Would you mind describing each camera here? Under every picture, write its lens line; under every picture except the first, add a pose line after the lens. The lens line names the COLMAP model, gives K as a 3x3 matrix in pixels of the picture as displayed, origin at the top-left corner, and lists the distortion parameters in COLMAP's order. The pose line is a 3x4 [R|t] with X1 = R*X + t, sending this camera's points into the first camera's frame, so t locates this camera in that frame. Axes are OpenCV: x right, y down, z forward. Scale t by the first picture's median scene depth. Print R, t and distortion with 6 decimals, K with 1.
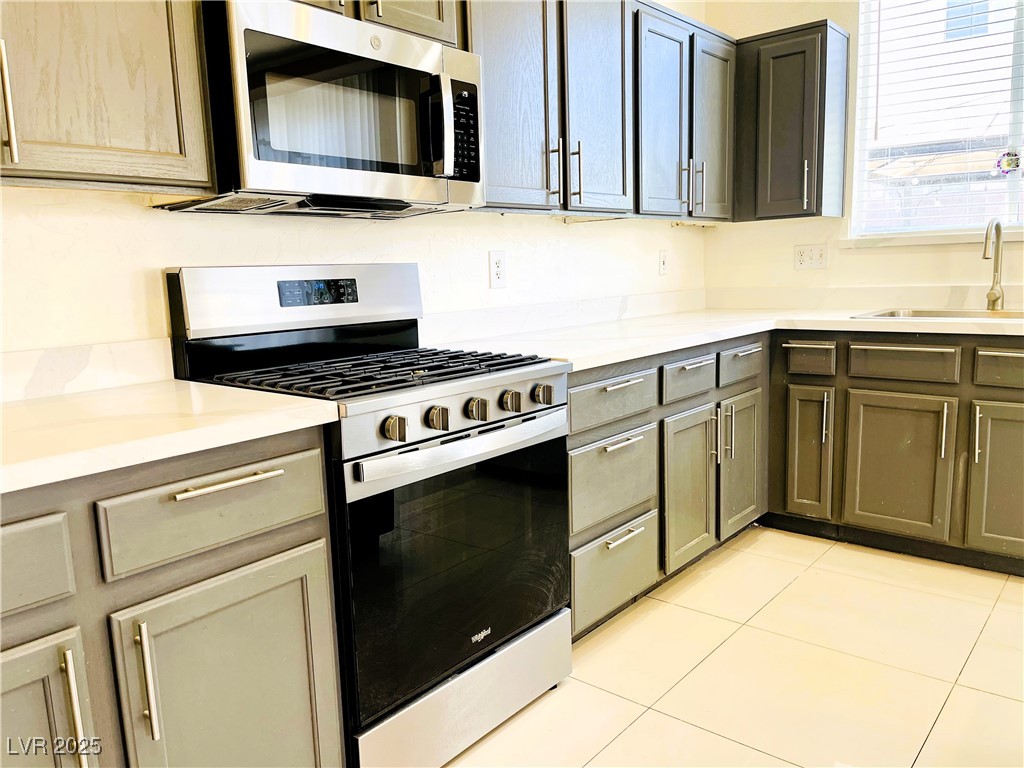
lens RADIAL K [[780.7, 0, 512.0], [0, 780.7, 384.0], [0, 0, 1]] dist [0.084884, -0.110655]
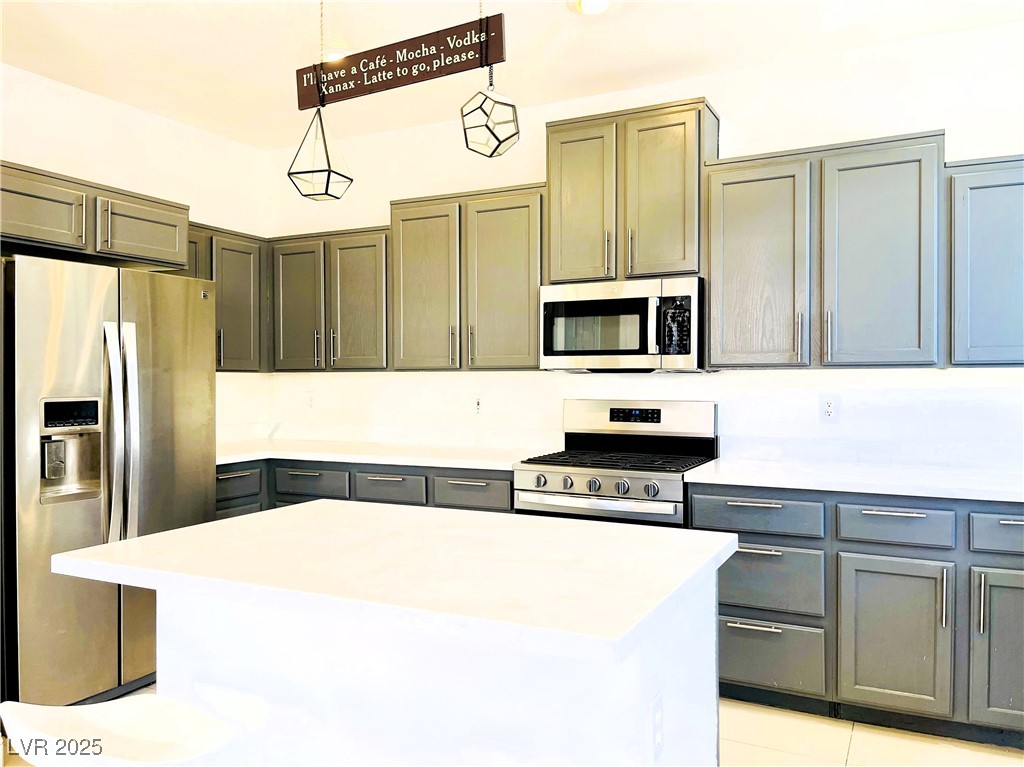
lens RADIAL K [[780.7, 0, 512.0], [0, 780.7, 383.5], [0, 0, 1]] dist [0.084884, -0.110655]
pose [[0.224095, 0.037948, -0.973828, 1.320229], [-0.150053, 0.988670, 0.003997, -0.142531], [0.962946, 0.145230, 0.227250, 0.288833]]
